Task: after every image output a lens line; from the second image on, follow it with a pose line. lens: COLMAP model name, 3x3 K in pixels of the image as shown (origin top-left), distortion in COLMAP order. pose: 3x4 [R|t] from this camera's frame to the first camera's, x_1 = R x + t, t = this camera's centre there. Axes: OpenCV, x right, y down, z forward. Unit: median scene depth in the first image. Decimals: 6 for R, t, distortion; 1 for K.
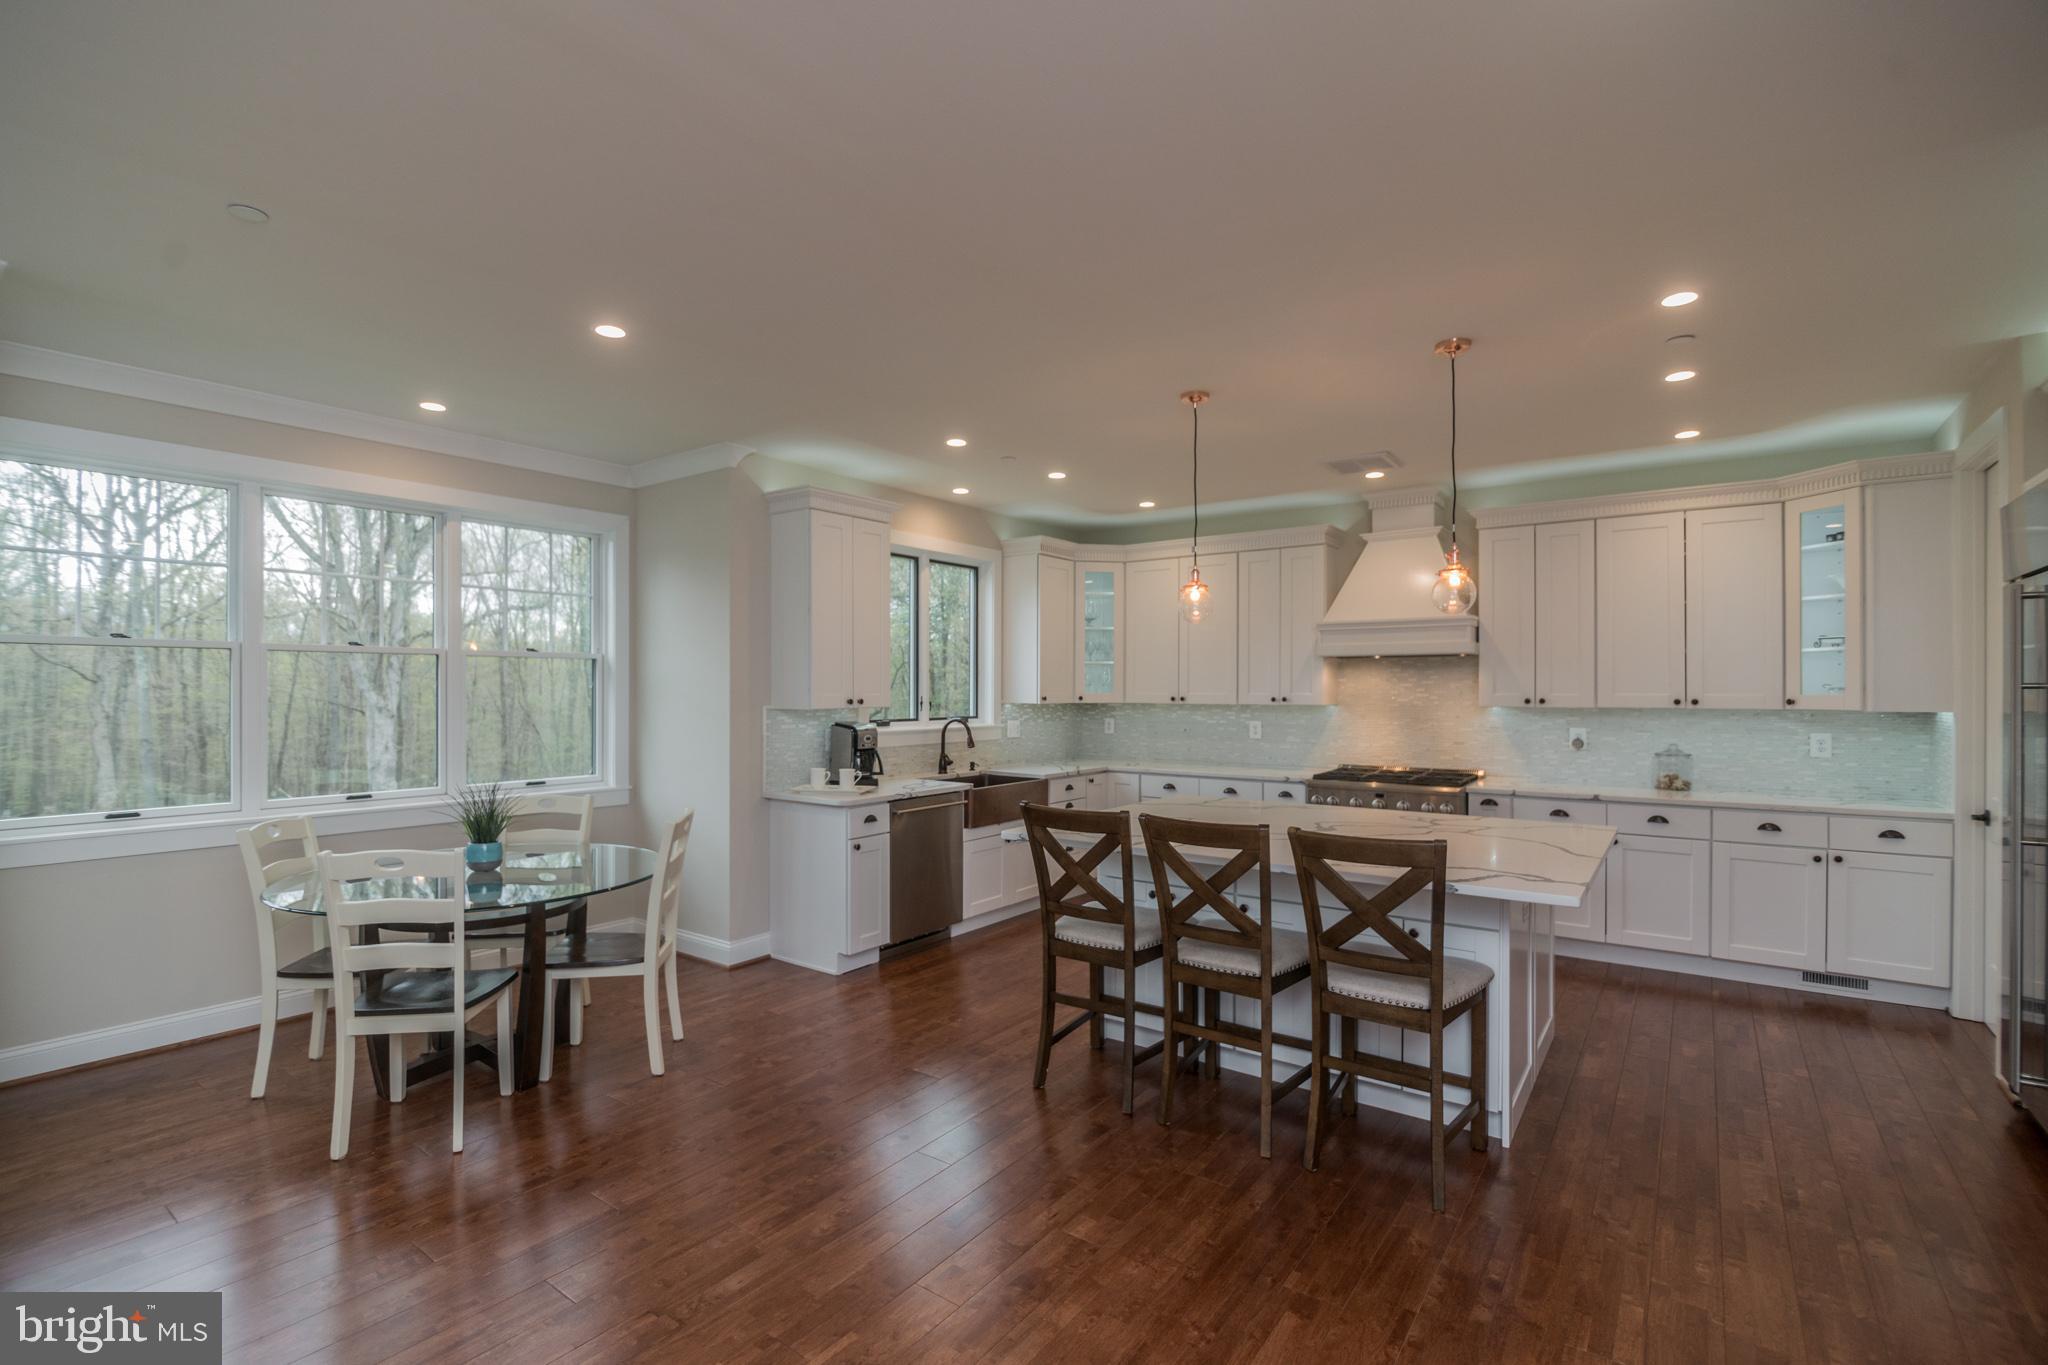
lens RADIAL K [[933.3, 0, 1007.8], [0, 933.3, 682.8], [0, 0, 1]] dist [-0.014147, 0.000046]
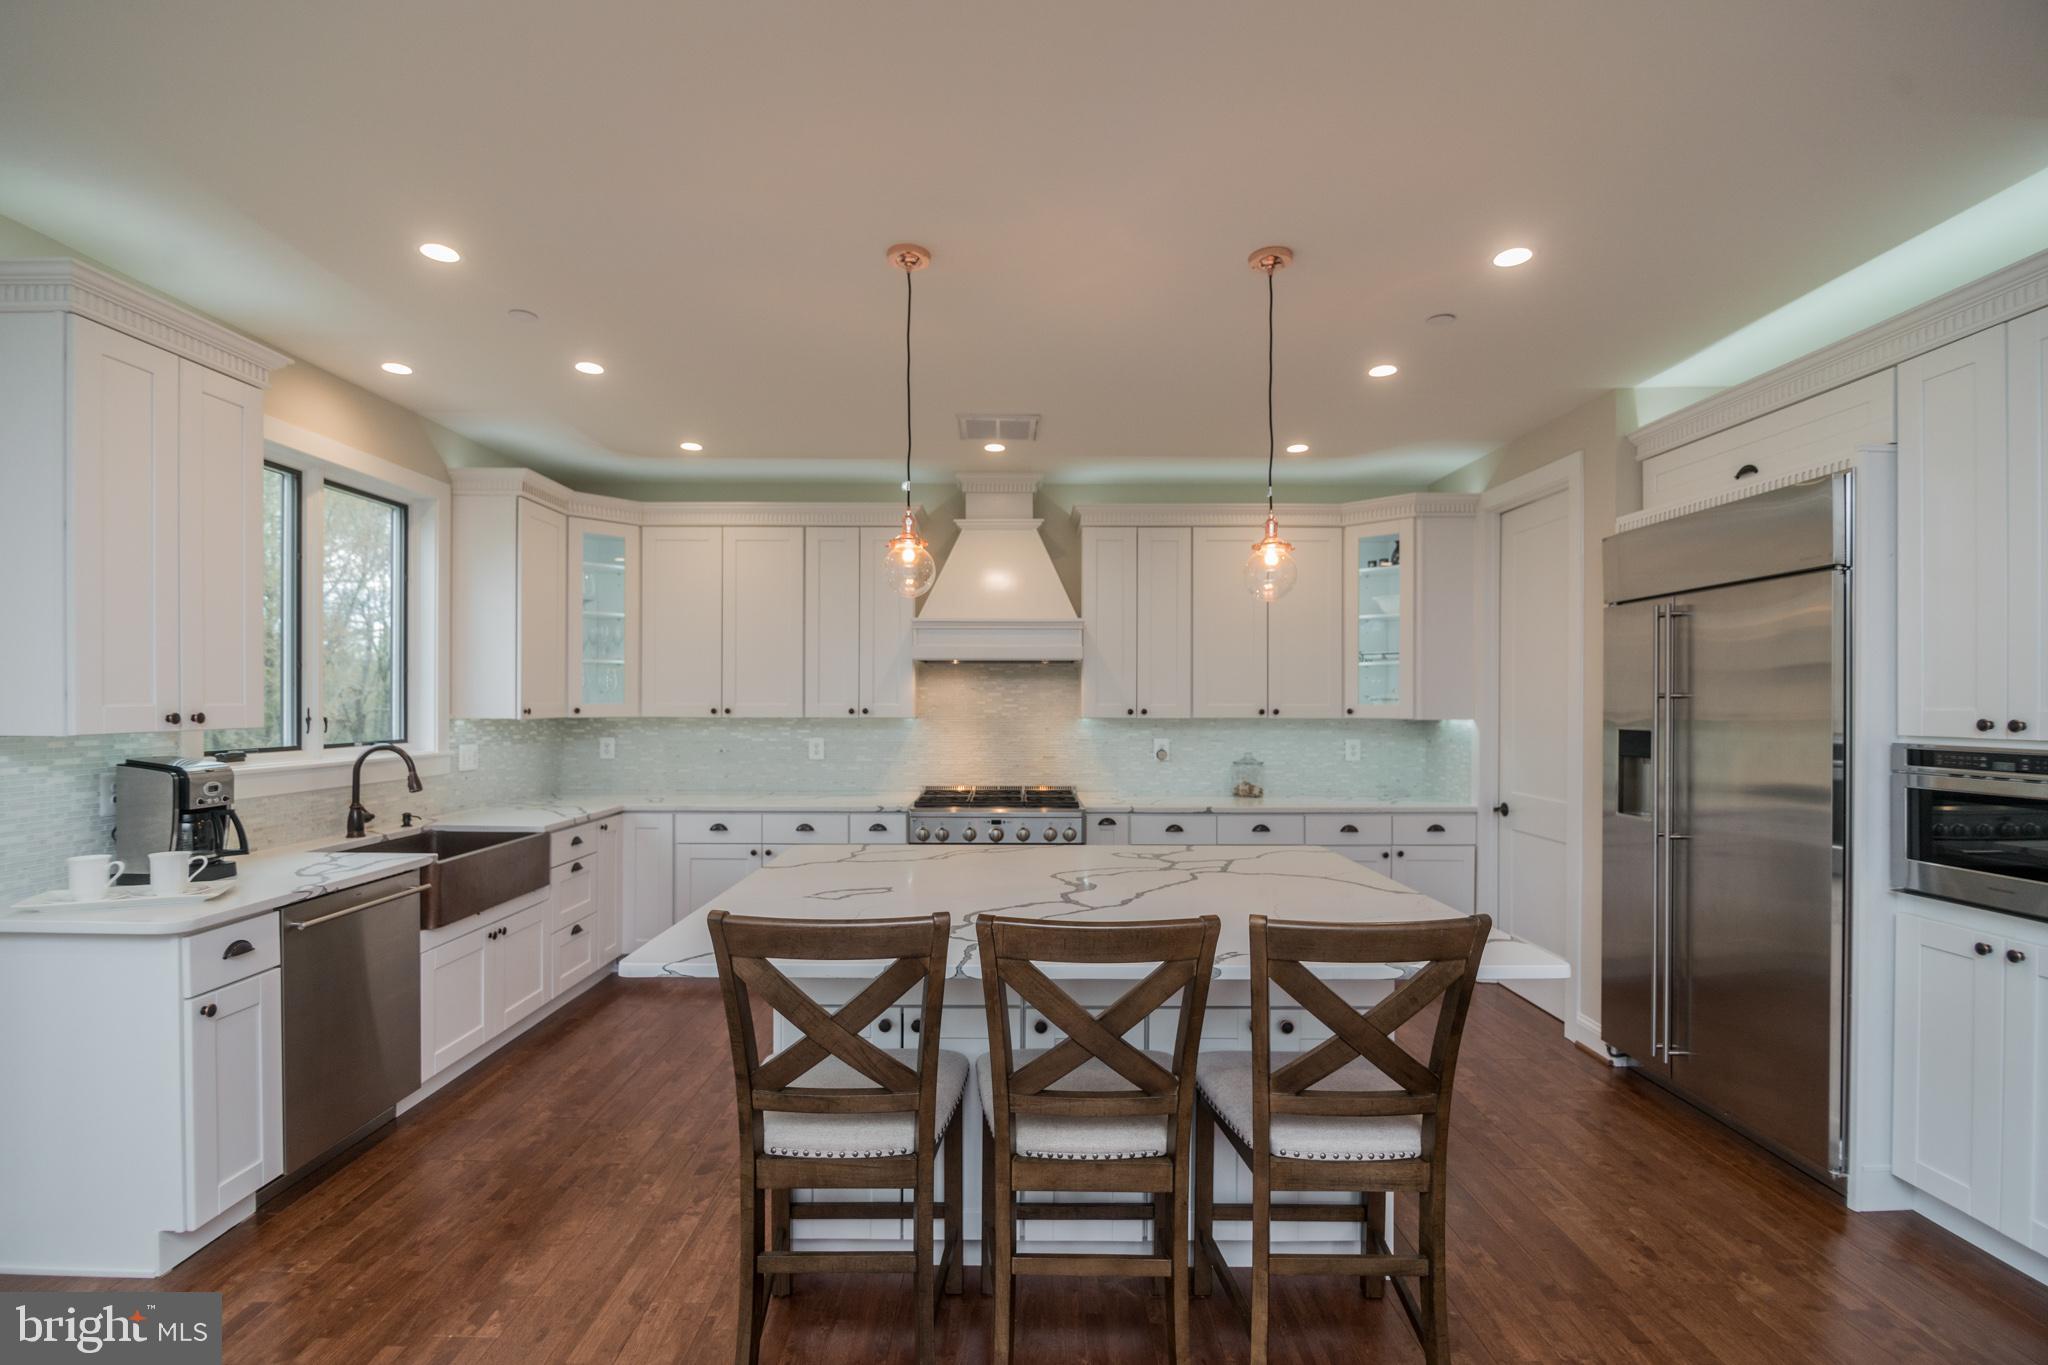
lens RADIAL K [[925.0, 0, 1028.0], [0, 925.0, 705.9], [0, 0, 1]] dist [-0.002631, -0.011145]
pose [[0.795974, -0.000699, 0.605330, -0.095754], [-0.006301, 0.999936, 0.009440, 0.005254], [-0.605298, -0.011329, 0.795918, 0.306575]]
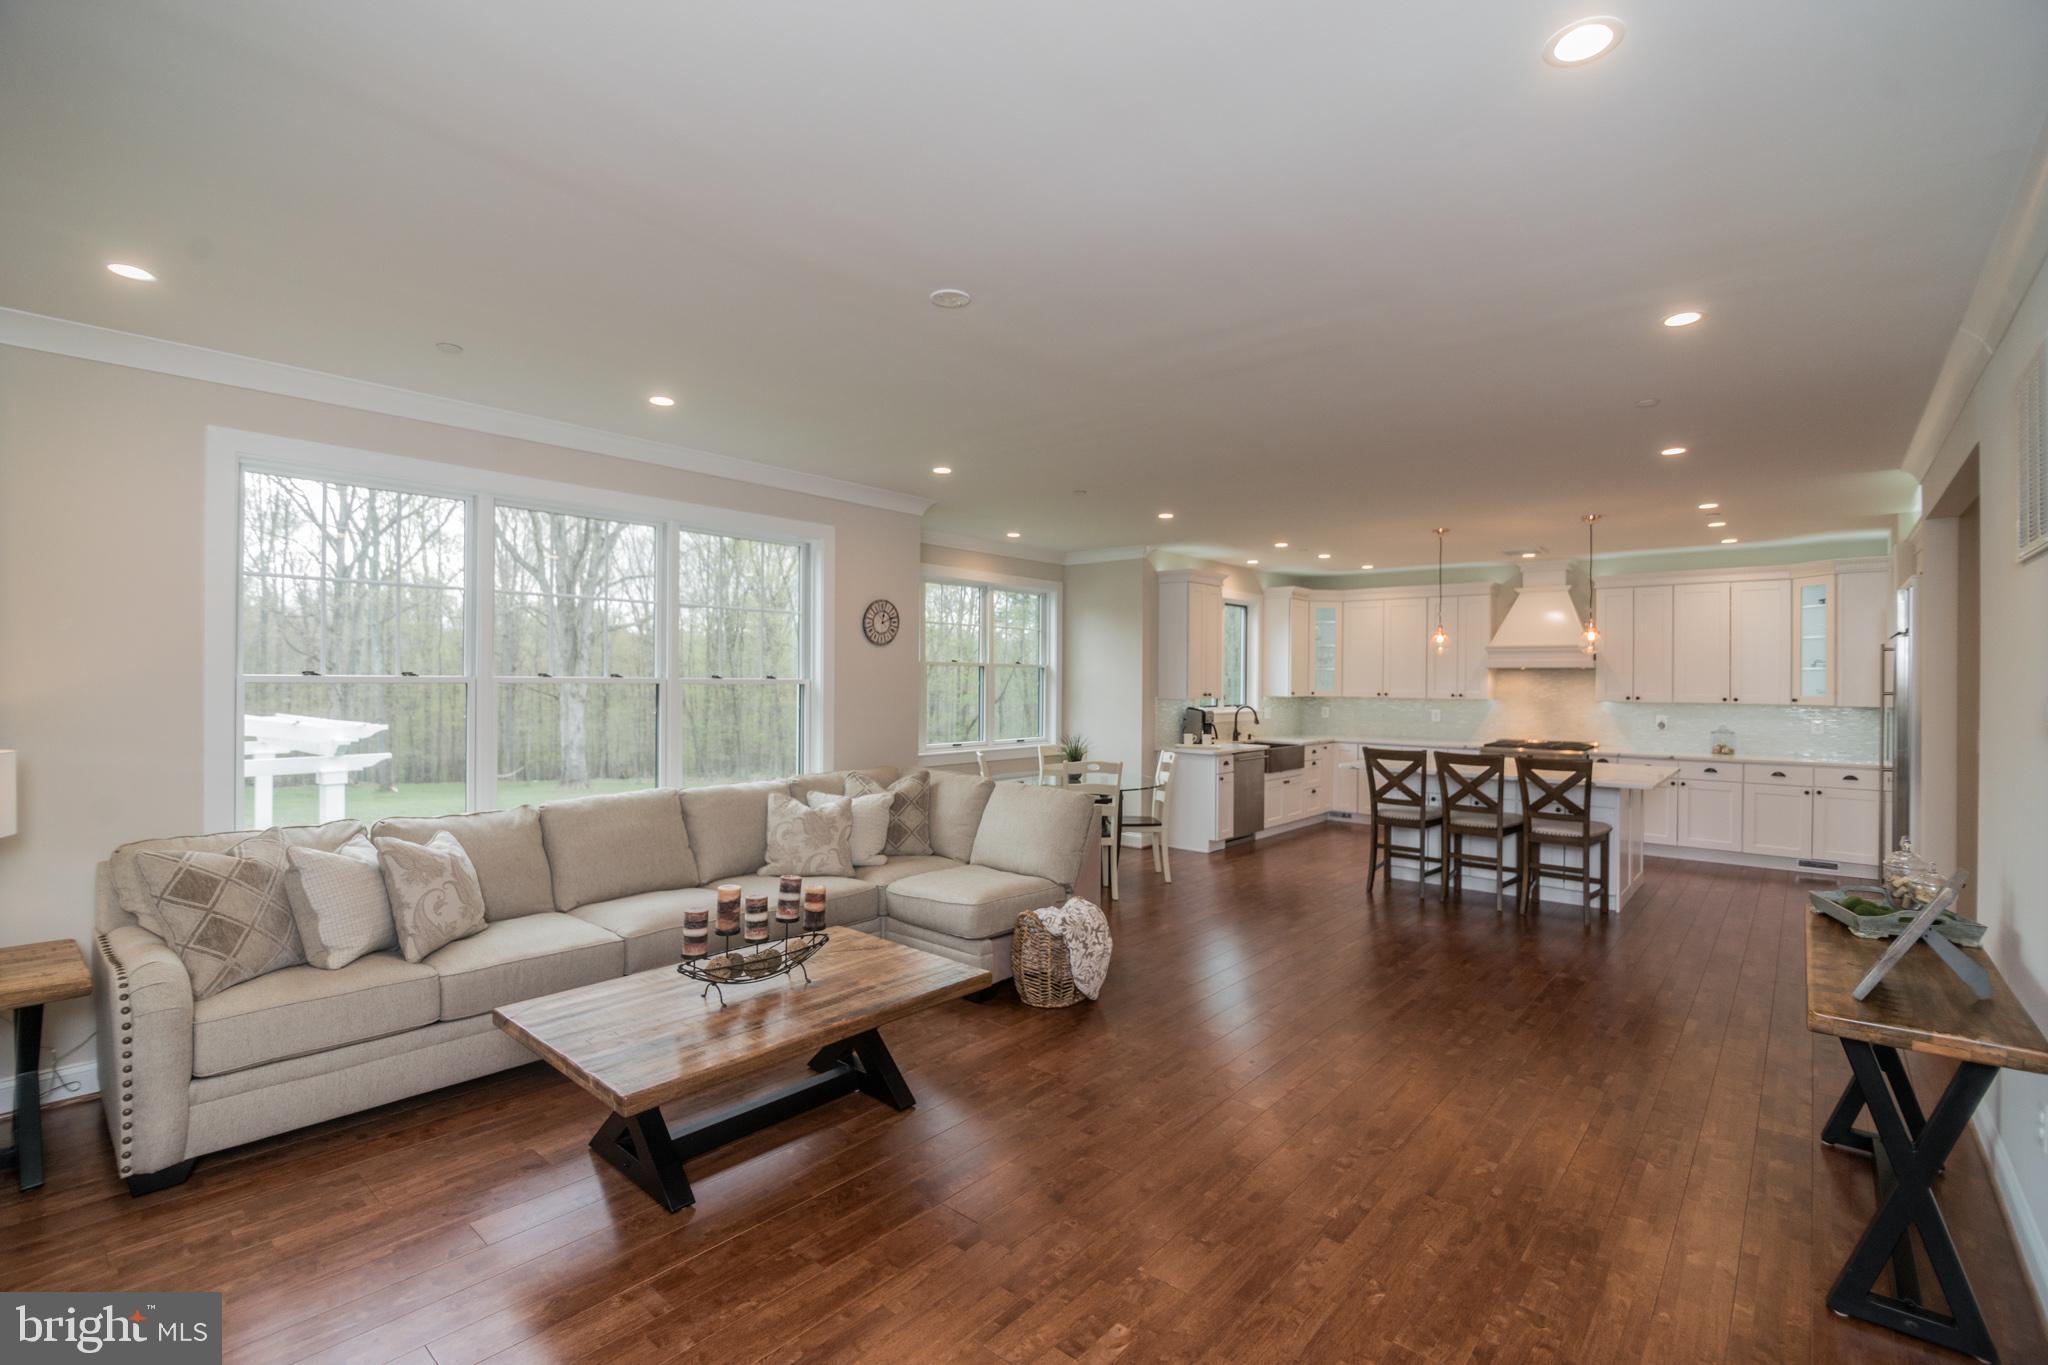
lens RADIAL K [[896.0, 0, 1015.1], [0, 896.0, 675.6], [0, 0, 1]] dist [-0.017528, -0.000389]
pose [[0.995918, 0.006600, -0.090016, -0.347221], [-0.006453, 0.999977, 0.001928, -0.014732], [0.090026, -0.001339, 0.995938, -0.605817]]
